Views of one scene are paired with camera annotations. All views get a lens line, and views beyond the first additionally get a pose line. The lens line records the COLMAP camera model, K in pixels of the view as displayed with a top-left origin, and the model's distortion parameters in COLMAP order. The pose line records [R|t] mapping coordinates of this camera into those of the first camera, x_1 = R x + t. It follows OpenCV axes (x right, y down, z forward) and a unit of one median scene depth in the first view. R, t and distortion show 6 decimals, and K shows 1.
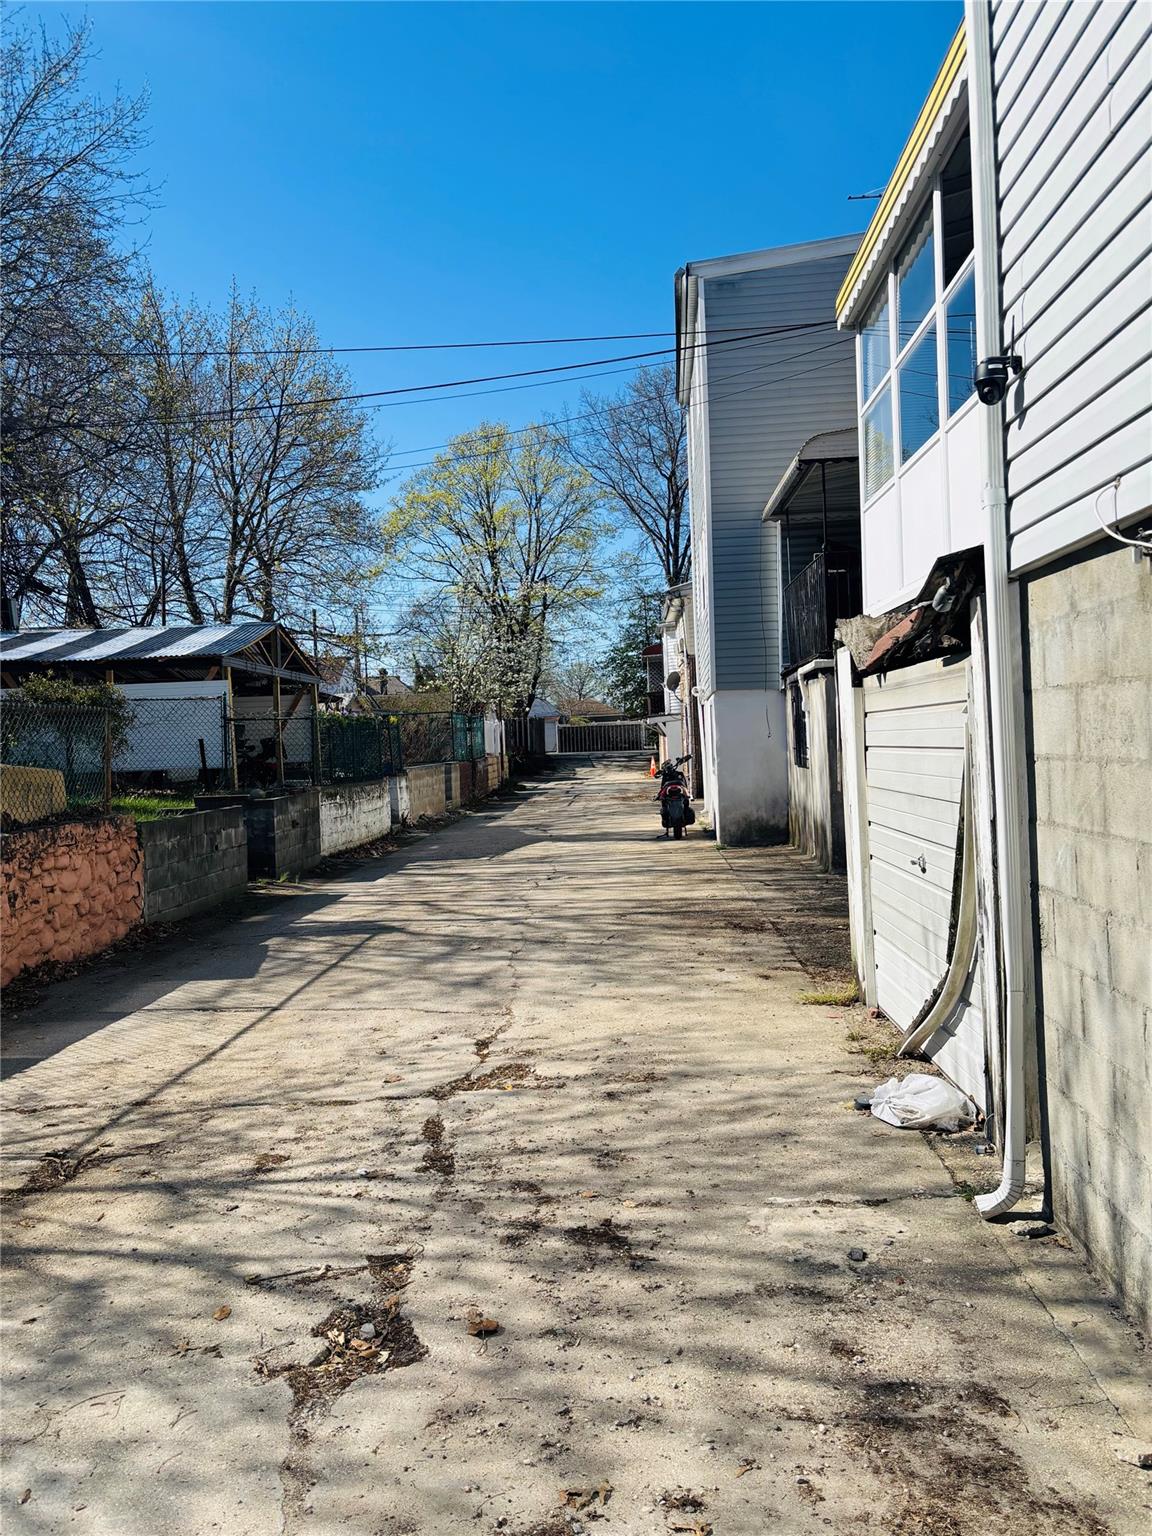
lens RADIAL K [[1163.1, 0, 581.3], [0, 1163.1, 771.9], [0, 0, 1]] dist [0.007038, 0.005388]
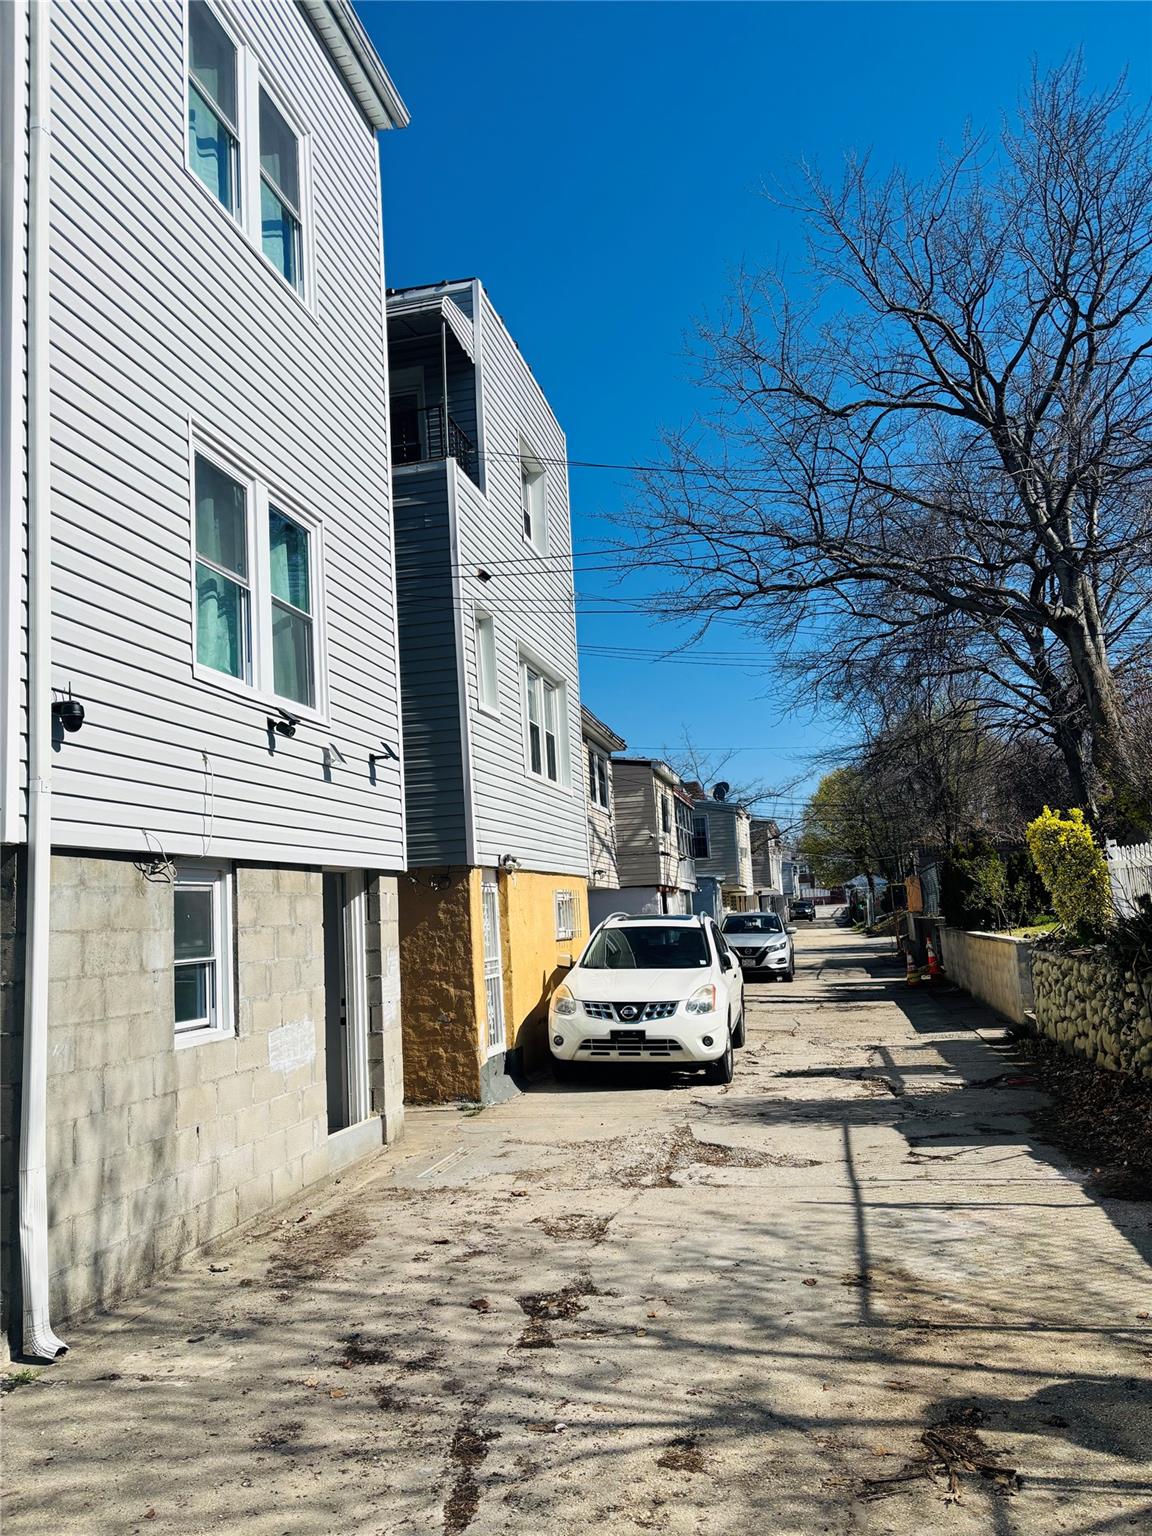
lens RADIAL K [[1163.1, 0, 569.1], [0, 1163.1, 766.8], [0, 0, 1]] dist [0.007038, 0.005388]
pose [[-0.982348, 0.118731, 0.144550, -0.407231], [0.103322, 0.988566, -0.109830, -0.042751], [-0.155937, -0.092956, -0.983383, 2.050232]]
